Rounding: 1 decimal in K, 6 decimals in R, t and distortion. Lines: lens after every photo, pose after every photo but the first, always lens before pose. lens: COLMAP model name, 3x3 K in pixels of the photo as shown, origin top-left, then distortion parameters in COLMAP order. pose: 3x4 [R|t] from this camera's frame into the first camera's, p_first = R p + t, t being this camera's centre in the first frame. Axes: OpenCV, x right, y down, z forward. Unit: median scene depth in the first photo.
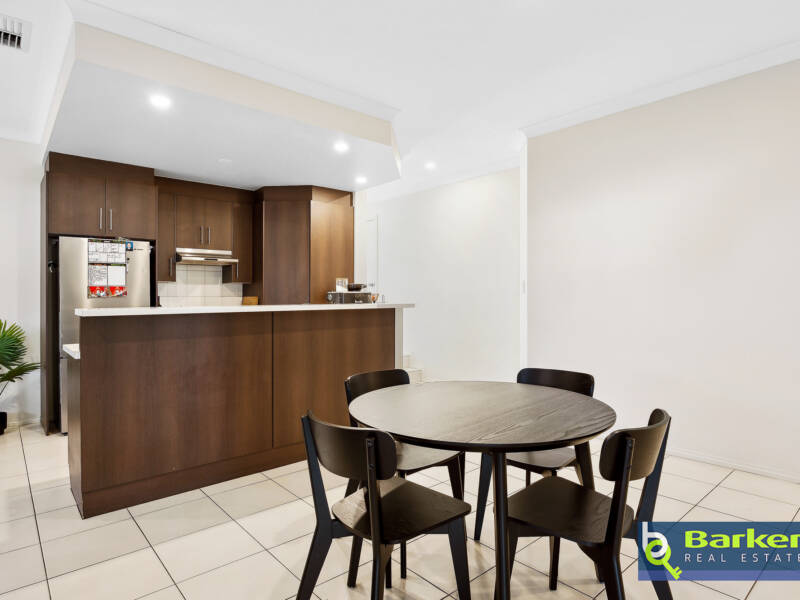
lens RADIAL K [[456.5, 0, 404.6], [0, 456.5, 294.5], [0, 0, 1]] dist [0.003528, -0.000980]
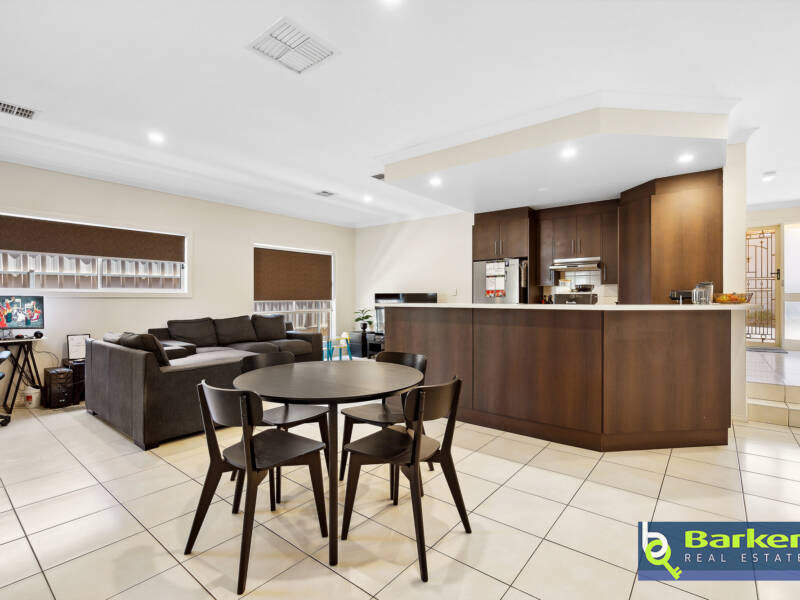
lens RADIAL K [[395.3, 0, 408.0], [0, 395.3, 303.4], [0, 0, 1]] dist [-0.001555, 0.000813]
pose [[0.183739, 0.020722, -0.982757, 0.651515], [0.007260, 0.999722, 0.022437, -0.004471], [0.982948, -0.011257, 0.183537, 0.443005]]
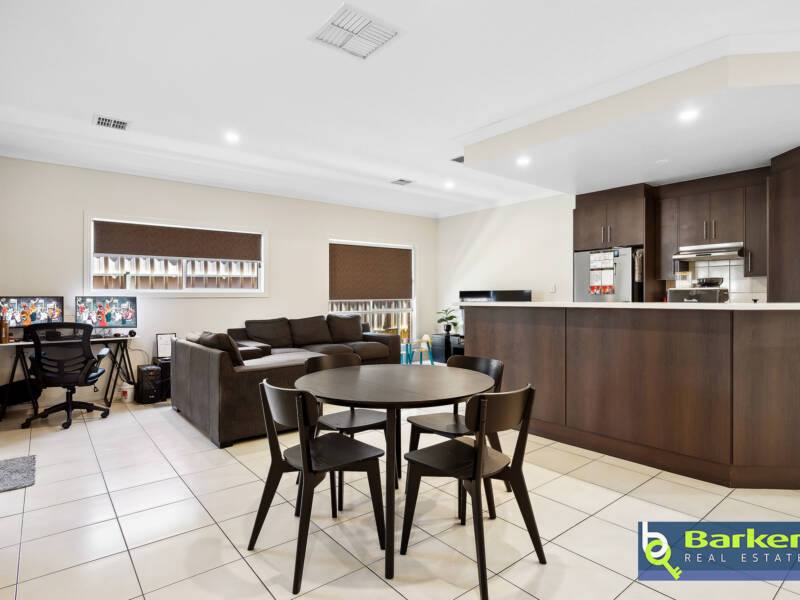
lens RADIAL K [[456.5, 0, 414.6], [0, 456.5, 301.8], [0, 0, 1]] dist [0.003528, -0.000980]
pose [[-0.026903, 0.018964, -0.999458, 0.690565], [0.015626, 0.999706, 0.018548, -0.004464], [0.999516, -0.015119, -0.027191, 0.488482]]
